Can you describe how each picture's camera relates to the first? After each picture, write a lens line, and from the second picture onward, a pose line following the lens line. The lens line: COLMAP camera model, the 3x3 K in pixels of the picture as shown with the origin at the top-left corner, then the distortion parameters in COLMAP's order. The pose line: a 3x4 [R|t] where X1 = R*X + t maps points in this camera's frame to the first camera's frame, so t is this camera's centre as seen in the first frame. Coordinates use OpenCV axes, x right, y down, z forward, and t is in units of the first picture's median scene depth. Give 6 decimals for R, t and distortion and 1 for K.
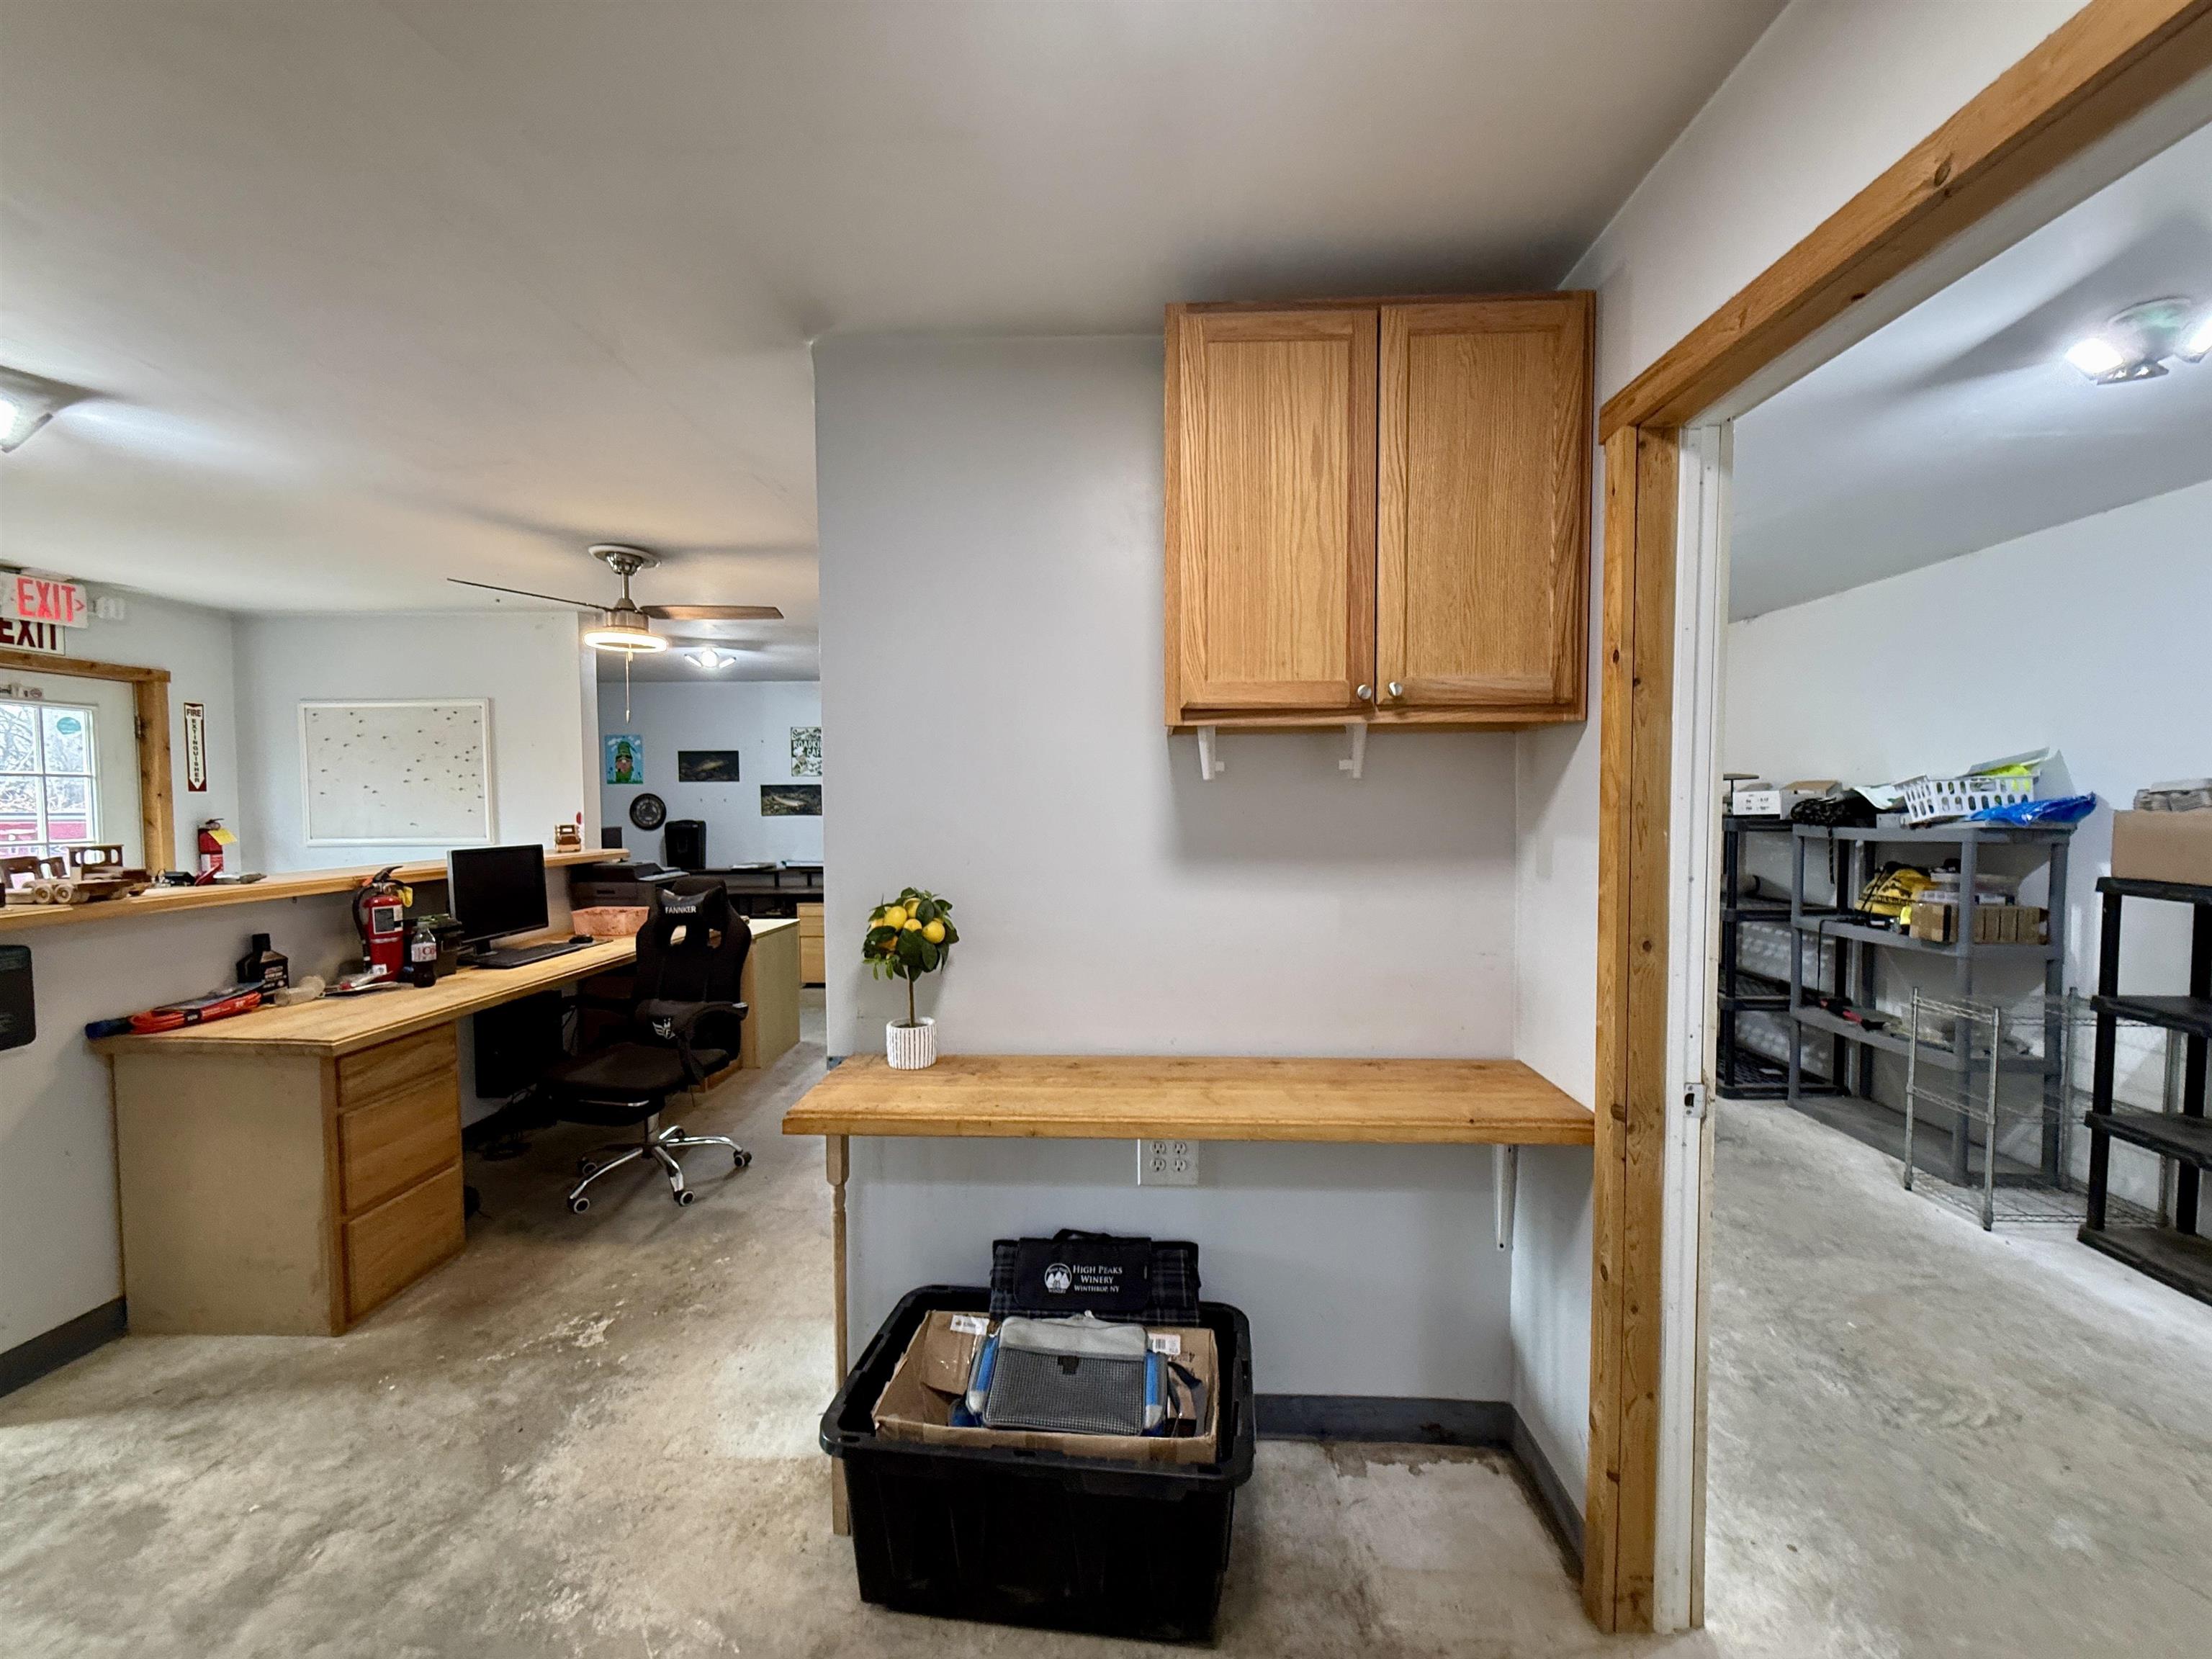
lens RADIAL K [[878.6, 0, 1115.0], [0, 878.6, 833.1], [0, 0, 1]] dist [-0.000370, -0.000042]
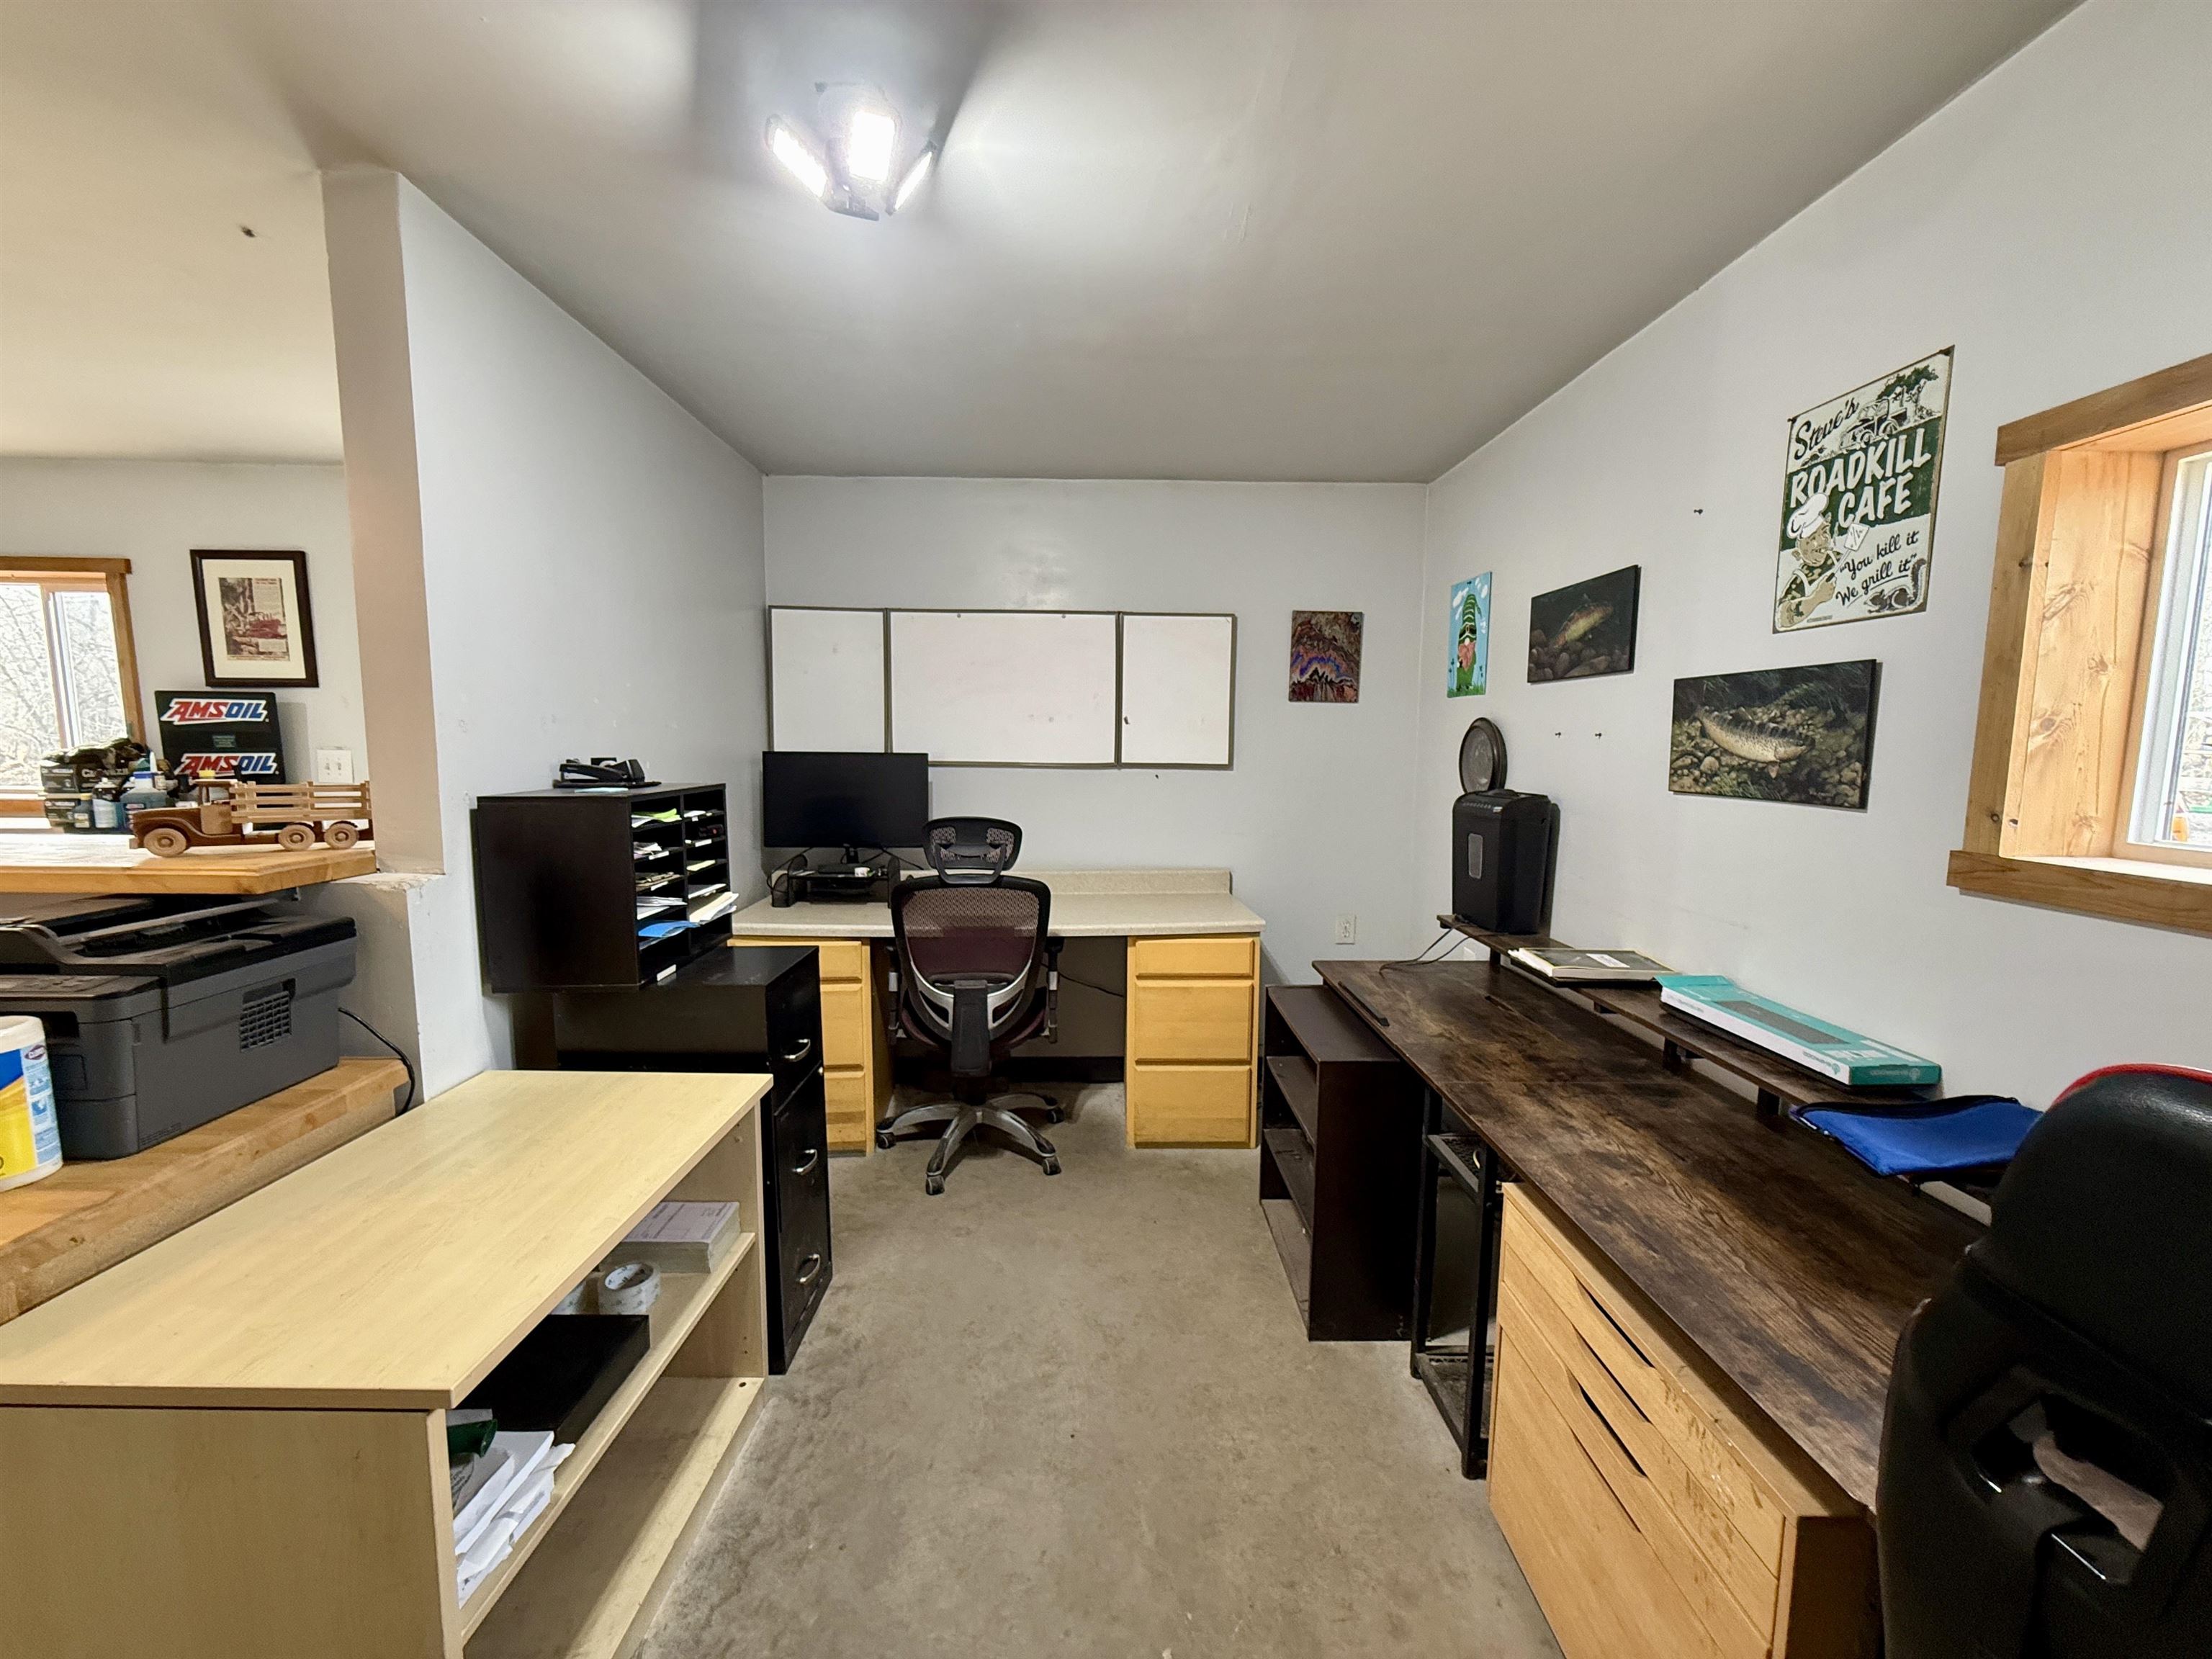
lens RADIAL K [[878.6, 0, 1114.1], [0, 878.6, 832.7], [0, 0, 1]] dist [-0.000370, -0.000042]
pose [[0.050895, 0.114114, -0.992163, -0.260279], [-0.050887, 0.992456, 0.111538, -0.054979], [0.997407, 0.044811, 0.056318, 1.529888]]
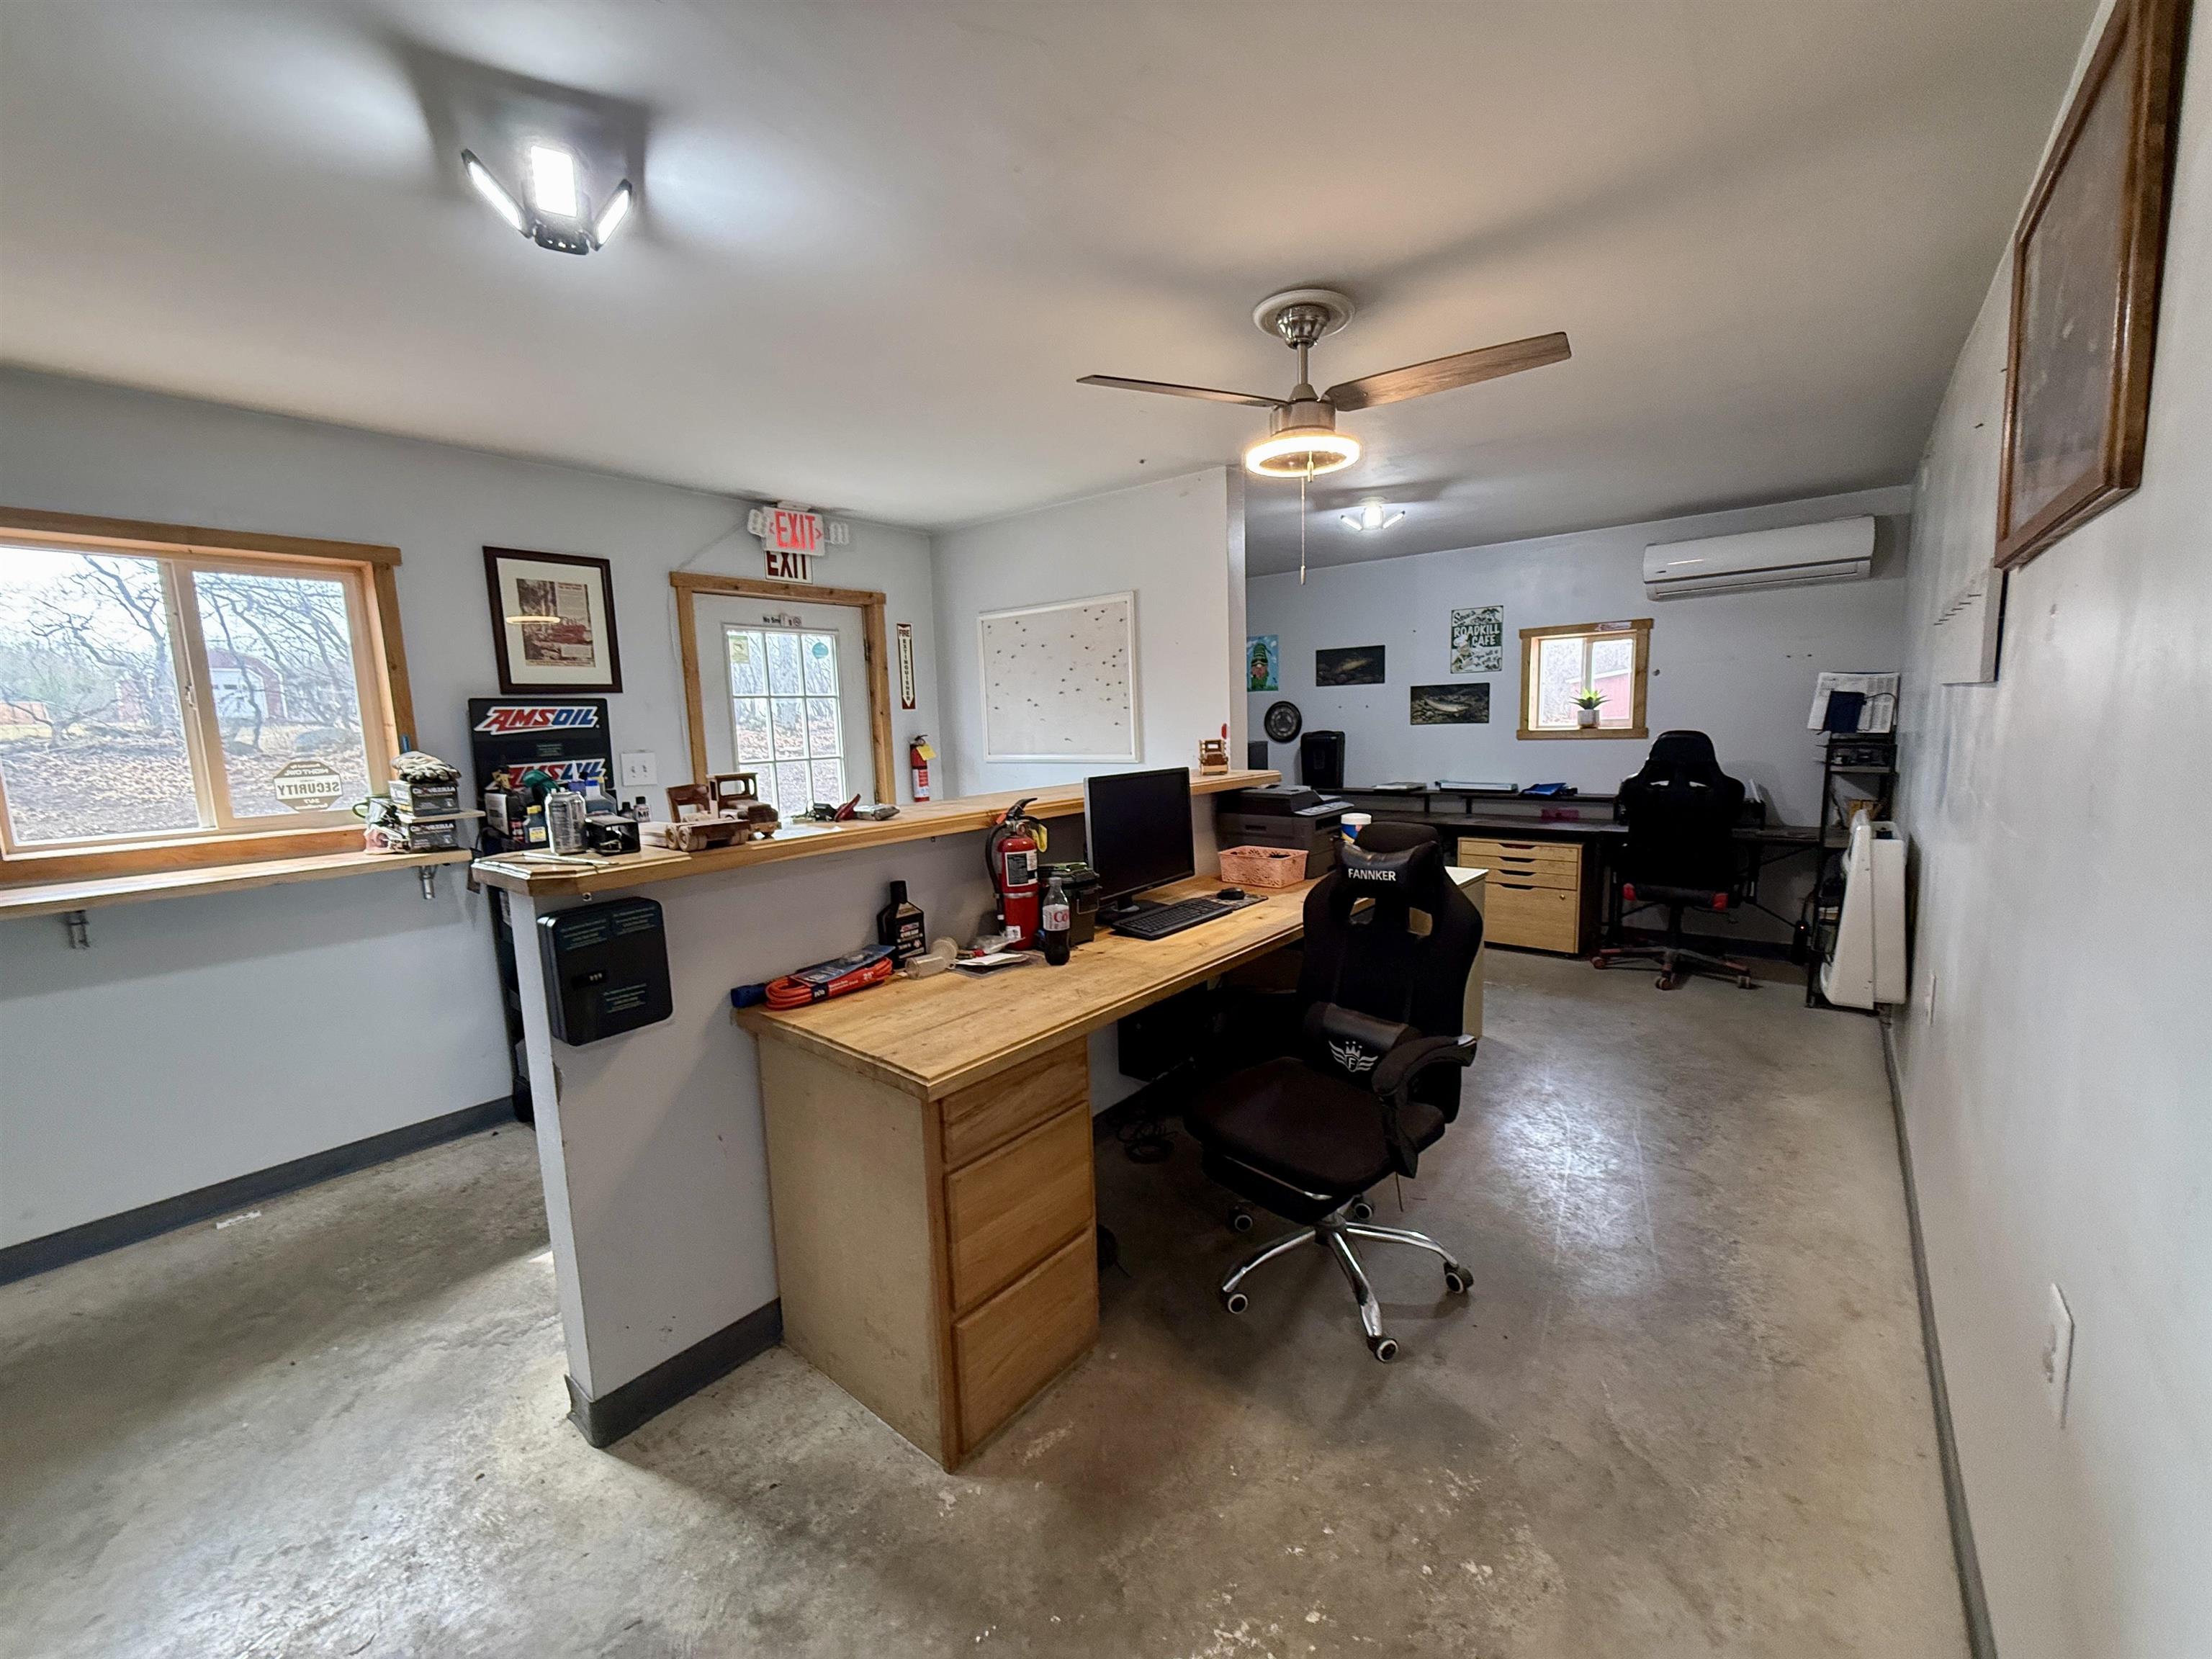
lens RADIAL K [[878.6, 0, 1111.2], [0, 878.6, 831.0], [0, 0, 1]] dist [-0.000370, -0.000042]
pose [[0.794079, 0.059389, -0.604906, -0.236756], [0.002482, 0.994890, 0.100934, -0.008866], [0.607810, -0.081651, 0.789874, 0.347237]]
